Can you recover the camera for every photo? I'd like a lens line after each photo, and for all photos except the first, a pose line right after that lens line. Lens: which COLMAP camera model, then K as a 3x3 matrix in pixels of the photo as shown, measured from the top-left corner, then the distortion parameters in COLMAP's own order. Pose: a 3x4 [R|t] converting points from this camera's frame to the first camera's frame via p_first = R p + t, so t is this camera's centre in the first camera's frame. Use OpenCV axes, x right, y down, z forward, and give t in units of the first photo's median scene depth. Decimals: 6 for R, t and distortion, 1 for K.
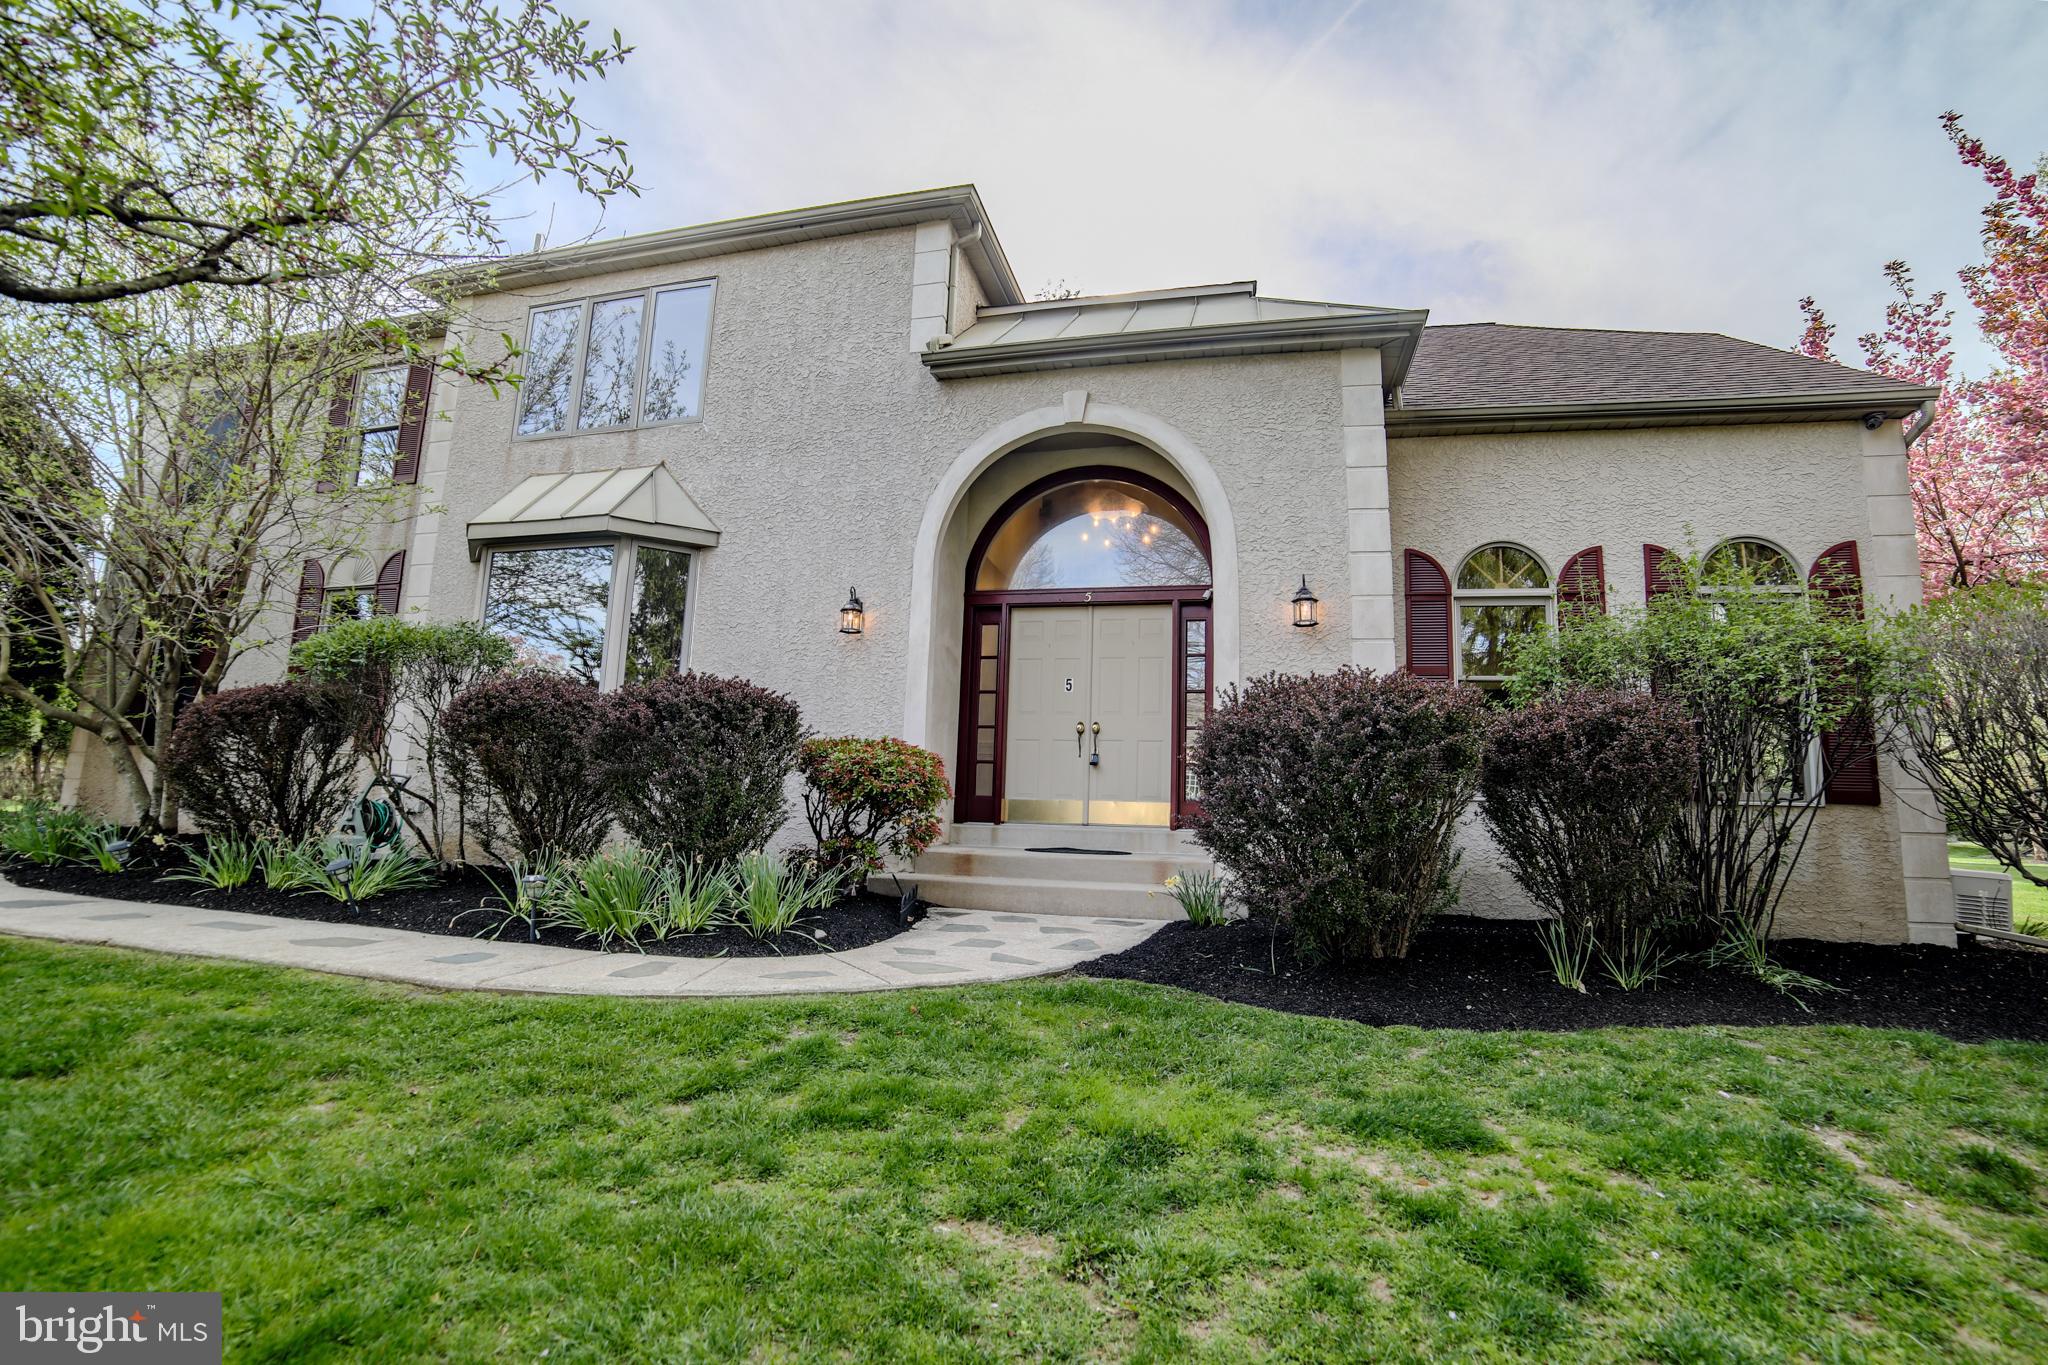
lens RADIAL K [[842.8, 0, 1030.6], [0, 842.8, 686.6], [0, 0, 1]] dist [-0.097583, 0.033505]
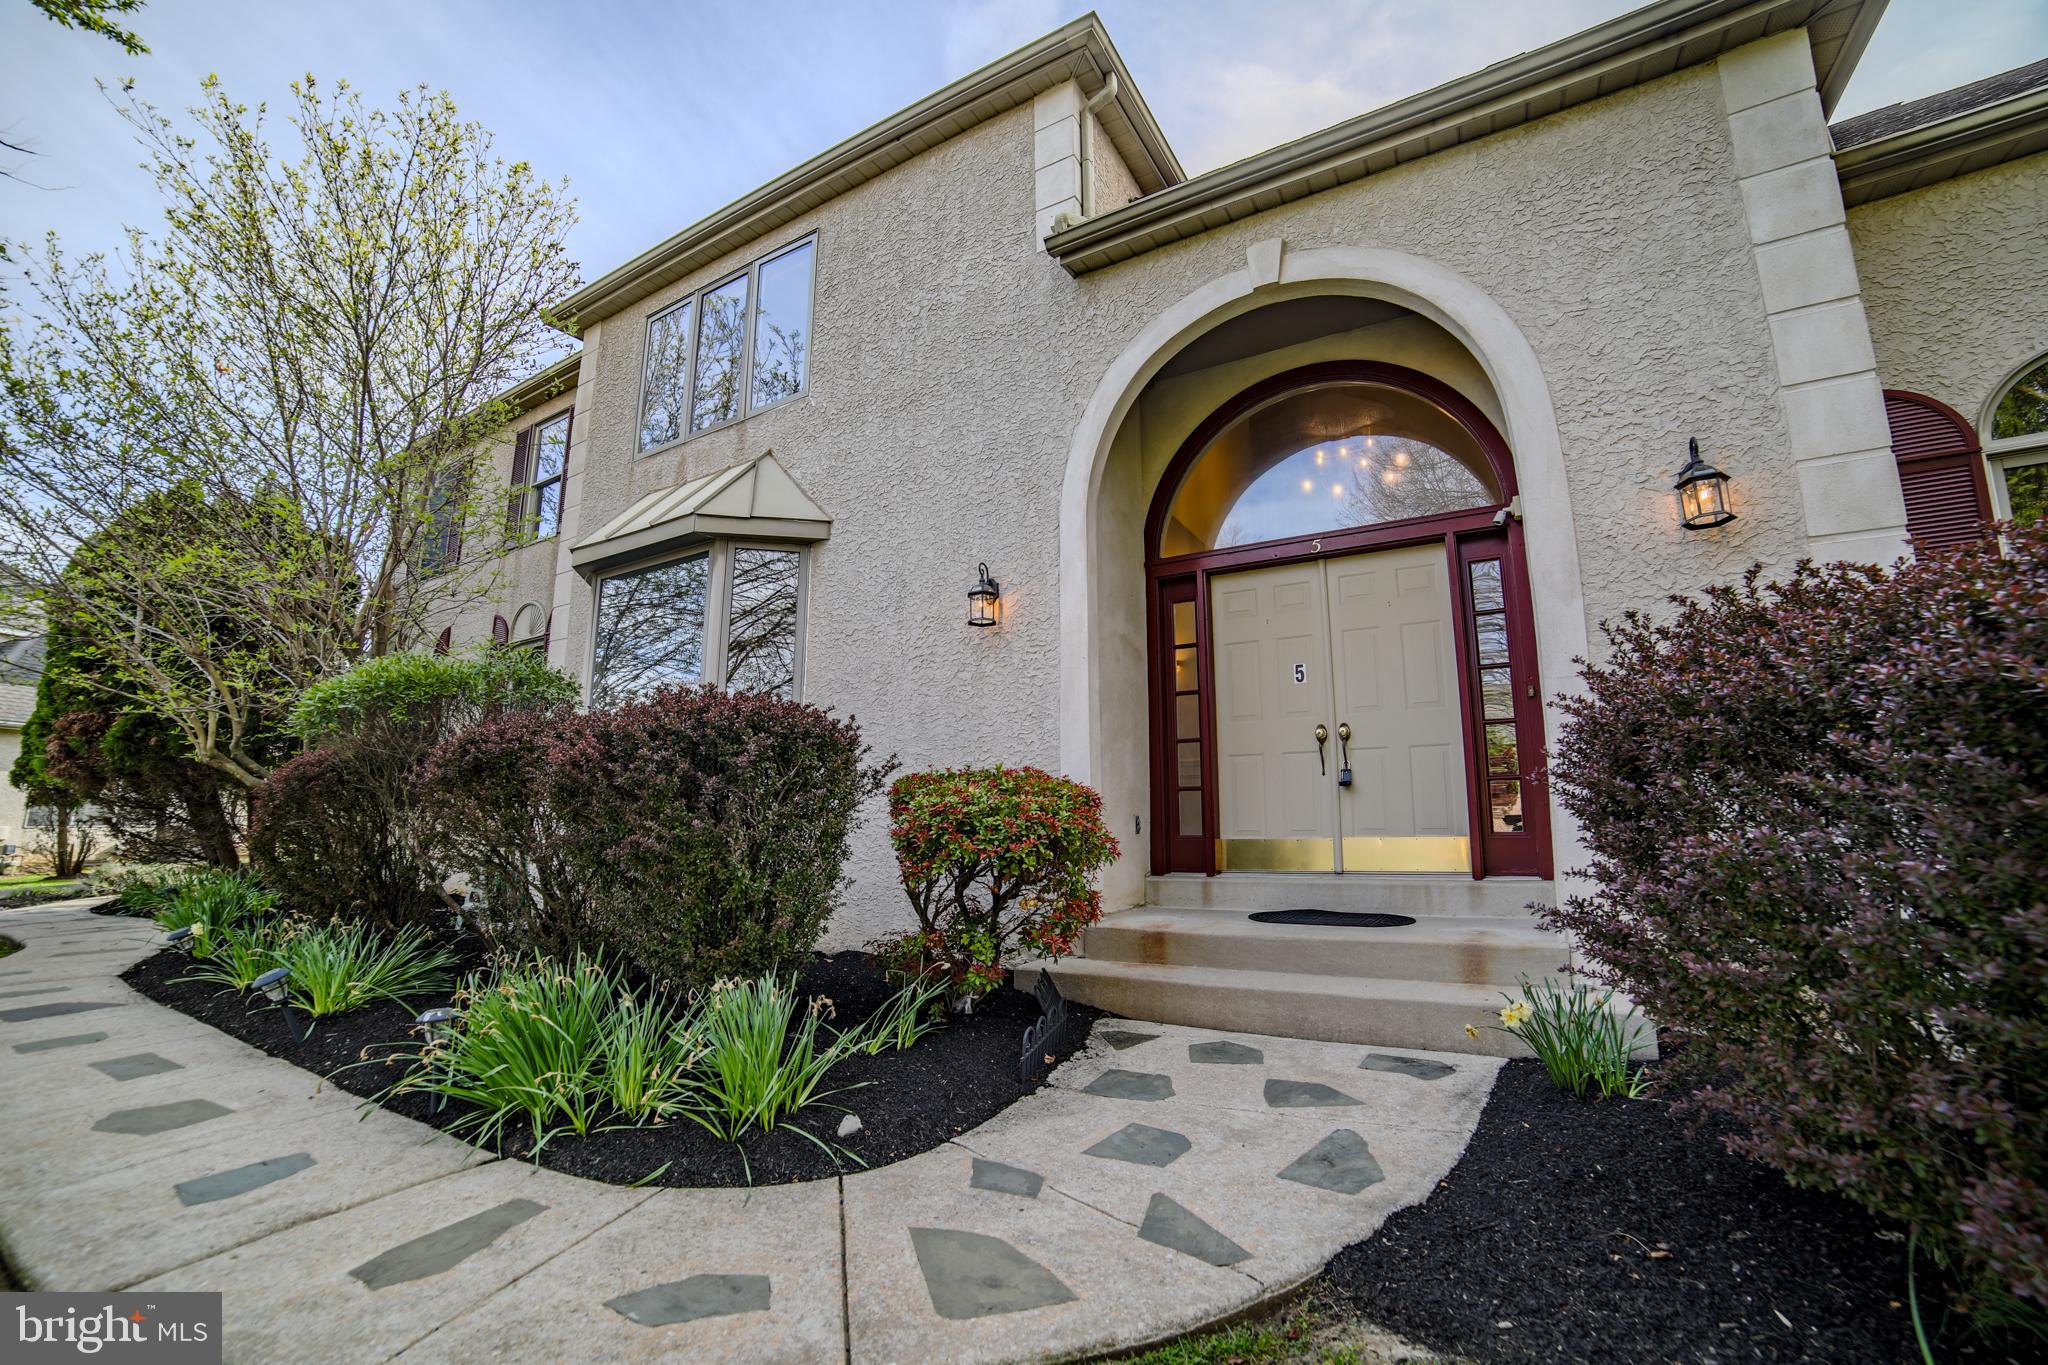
lens RADIAL K [[847.7, 0, 1021.1], [0, 847.7, 684.9], [0, 0, 1]] dist [-0.105613, 0.035097]
pose [[0.955403, -0.080939, -0.283996, 0.022800], [0.074122, 0.996646, -0.034688, 0.015764], [0.285851, 0.012091, 0.958198, 0.282455]]
